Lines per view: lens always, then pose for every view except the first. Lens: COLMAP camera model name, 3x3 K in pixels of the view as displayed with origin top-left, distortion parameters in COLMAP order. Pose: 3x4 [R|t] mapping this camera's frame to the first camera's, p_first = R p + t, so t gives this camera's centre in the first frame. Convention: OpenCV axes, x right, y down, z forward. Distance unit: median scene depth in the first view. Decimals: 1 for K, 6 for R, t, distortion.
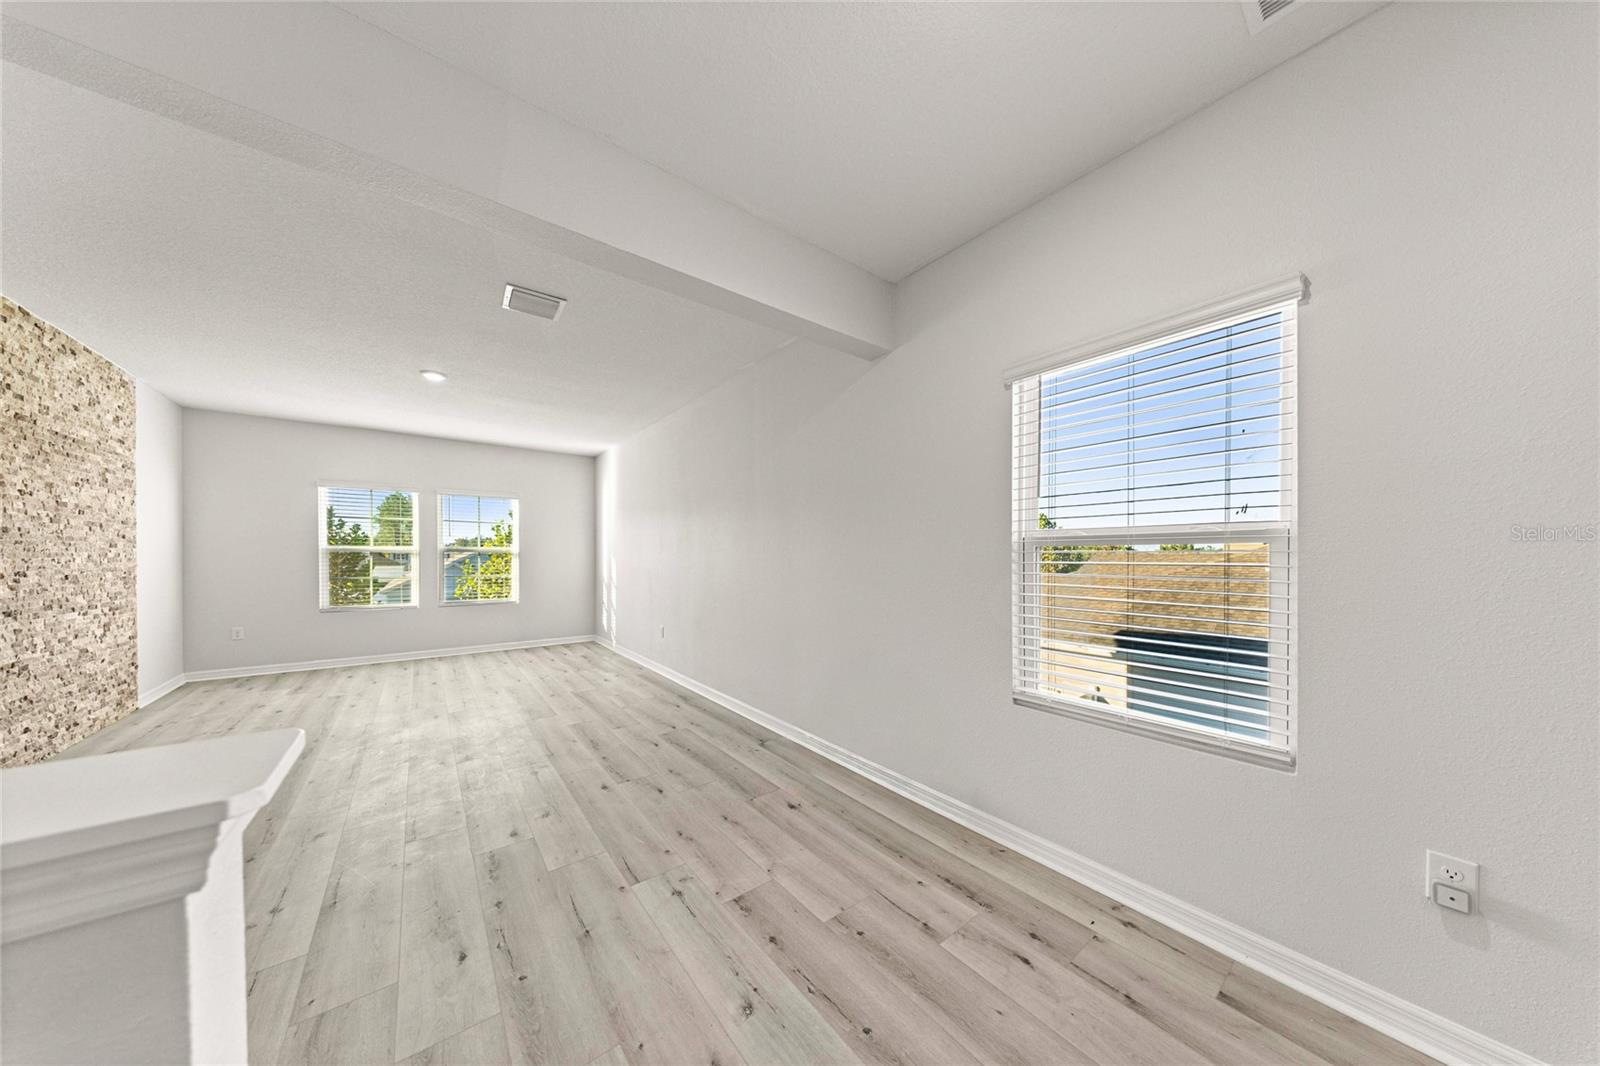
lens RADIAL K [[496.9, 0, 801.0], [0, 496.9, 549.3], [0, 0, 1]] dist [0.004469, -0.000071]
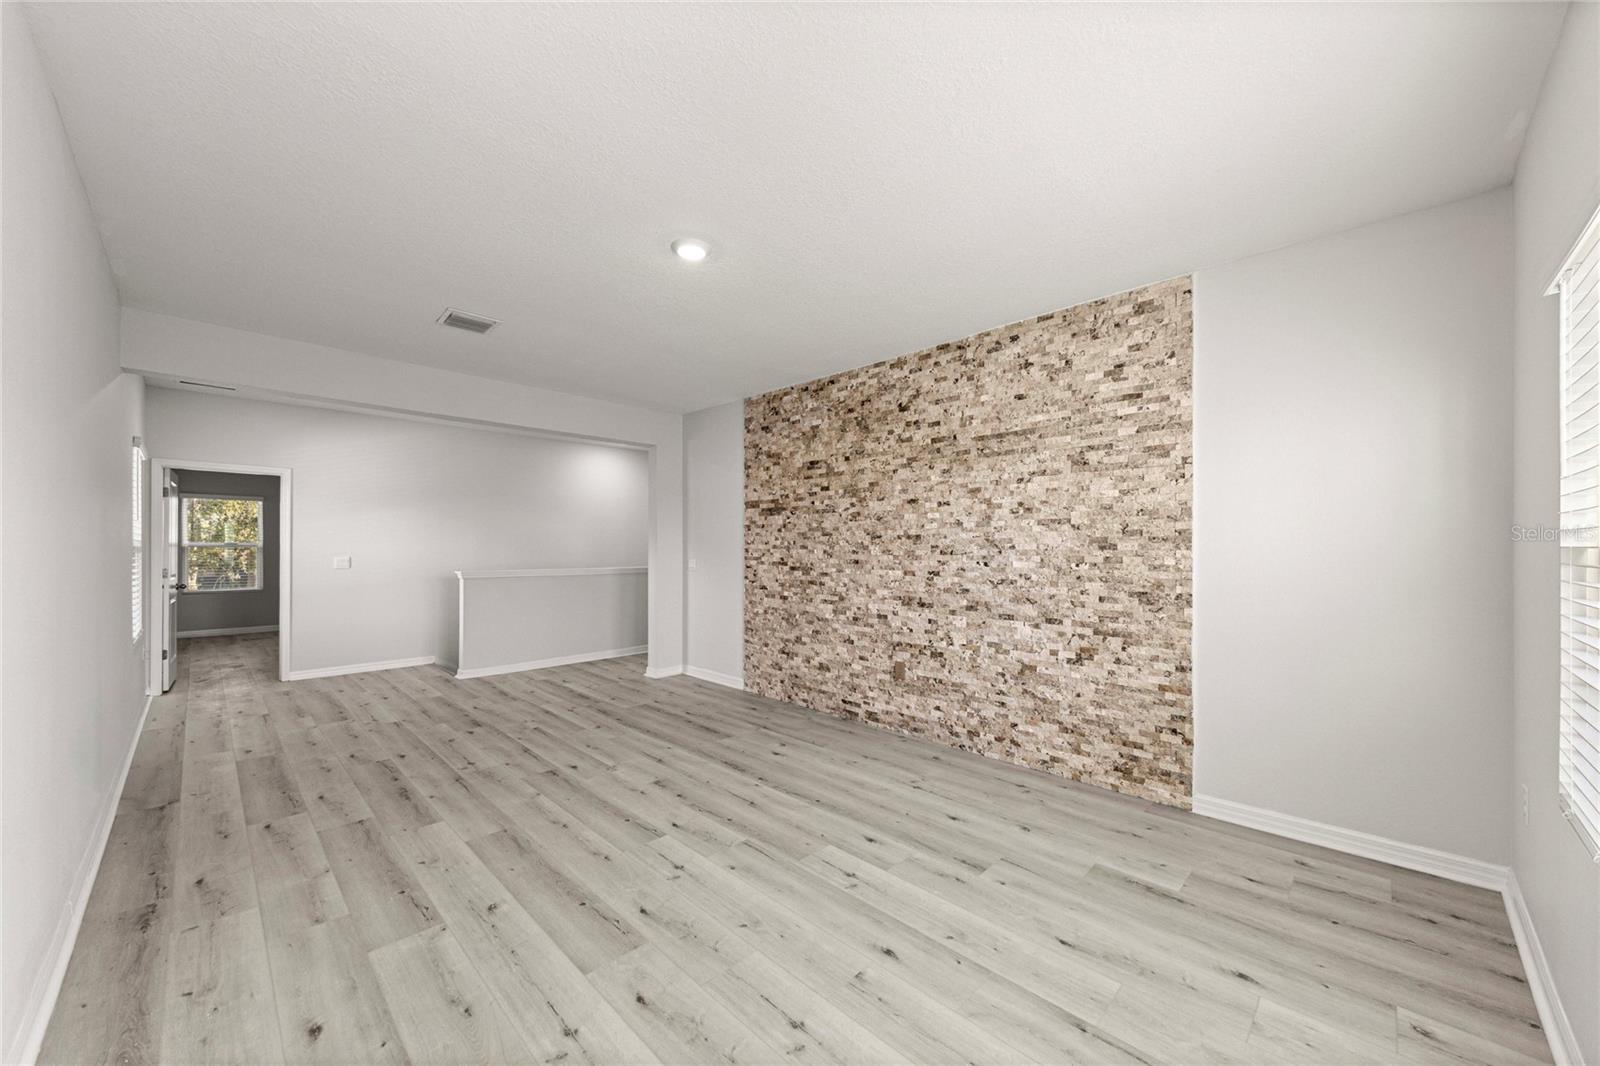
lens RADIAL K [[589.7, 0, 797.2], [0, 589.7, 545.8], [0, 0, 1]] dist [0.008499, -0.000233]
pose [[-0.990882, -0.000232, -0.134732, -0.928004], [0.001337, 0.999932, -0.011556, 0.000012], [0.134726, -0.011631, -0.990815, 2.069100]]
